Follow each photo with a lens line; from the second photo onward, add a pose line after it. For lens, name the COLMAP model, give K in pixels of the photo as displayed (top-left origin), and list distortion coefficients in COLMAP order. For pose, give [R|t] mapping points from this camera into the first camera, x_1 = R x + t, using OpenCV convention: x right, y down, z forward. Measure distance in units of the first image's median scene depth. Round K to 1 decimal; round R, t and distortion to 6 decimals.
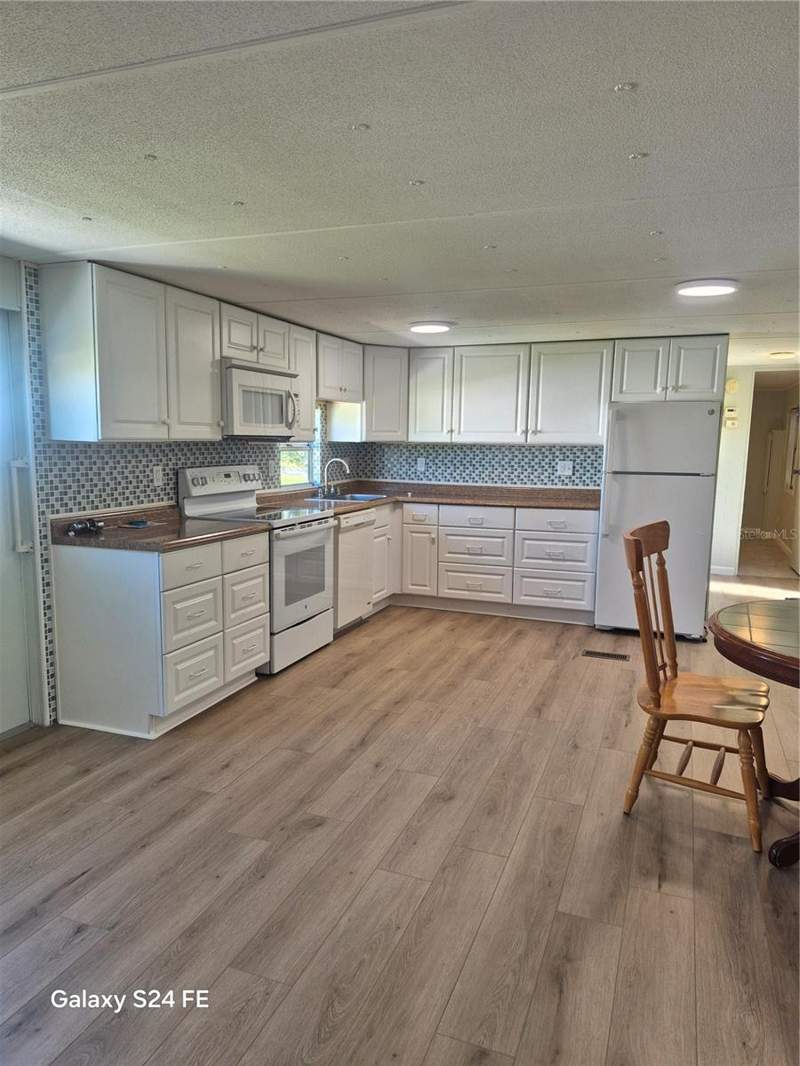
lens RADIAL K [[748.0, 0, 400.0], [0, 748.0, 533.0], [0, 0, 1]] dist [0.122757, -0.162016]
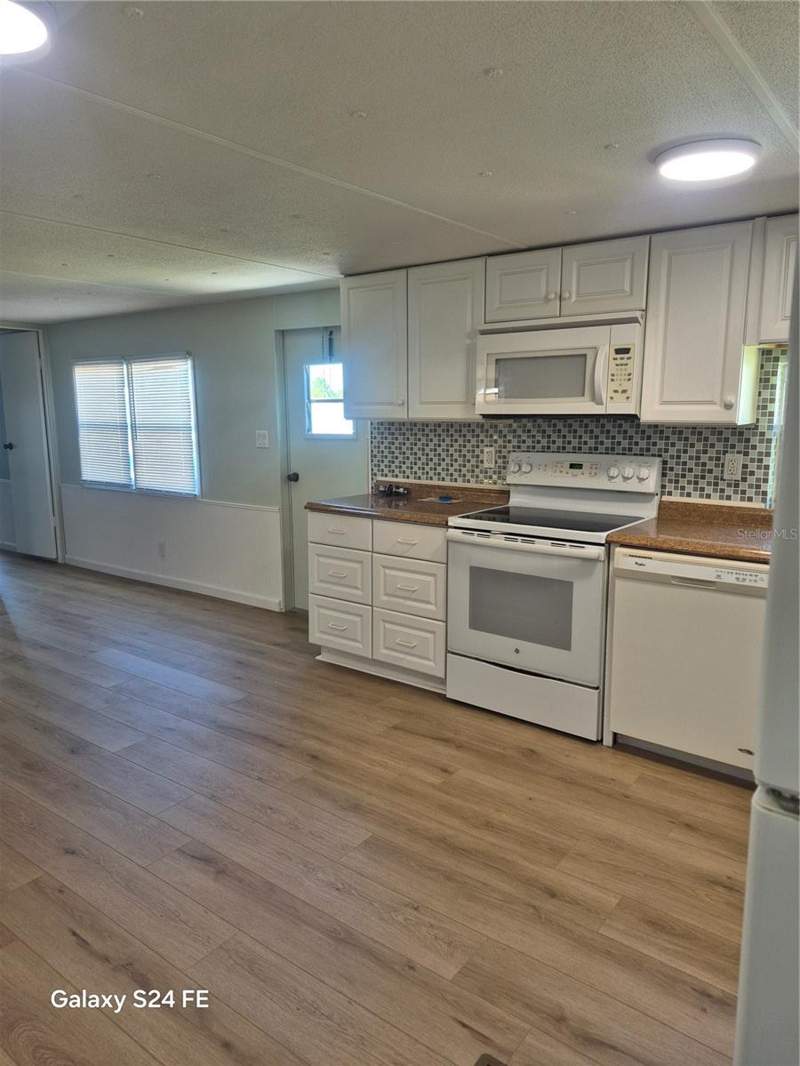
lens RADIAL K [[748.0, 0, 400.0], [0, 748.0, 533.0], [0, 0, 1]] dist [0.122757, -0.162016]
pose [[-0.301463, 0.146131, -0.942213, 0.700989], [-0.124229, 0.973743, 0.190769, -0.167104], [0.945350, 0.174560, -0.275394, 1.309176]]
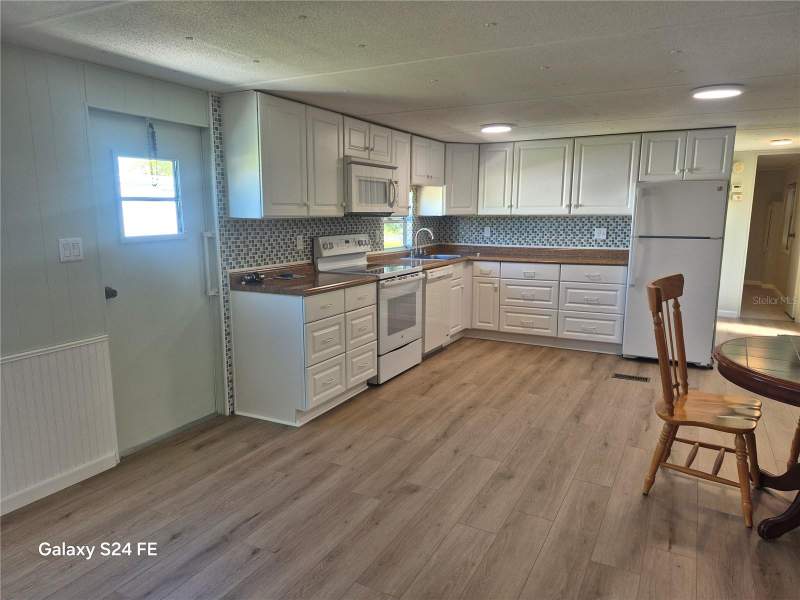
lens RADIAL K [[561.4, 0, 402.4], [0, 561.4, 299.9], [0, 0, 1]] dist [0.122757, -0.162016]
pose [[0.993156, 0.006093, -0.116634, -0.007299], [-0.002751, 0.999582, 0.028792, 0.001235], [0.116761, -0.028275, 0.992758, -0.026787]]
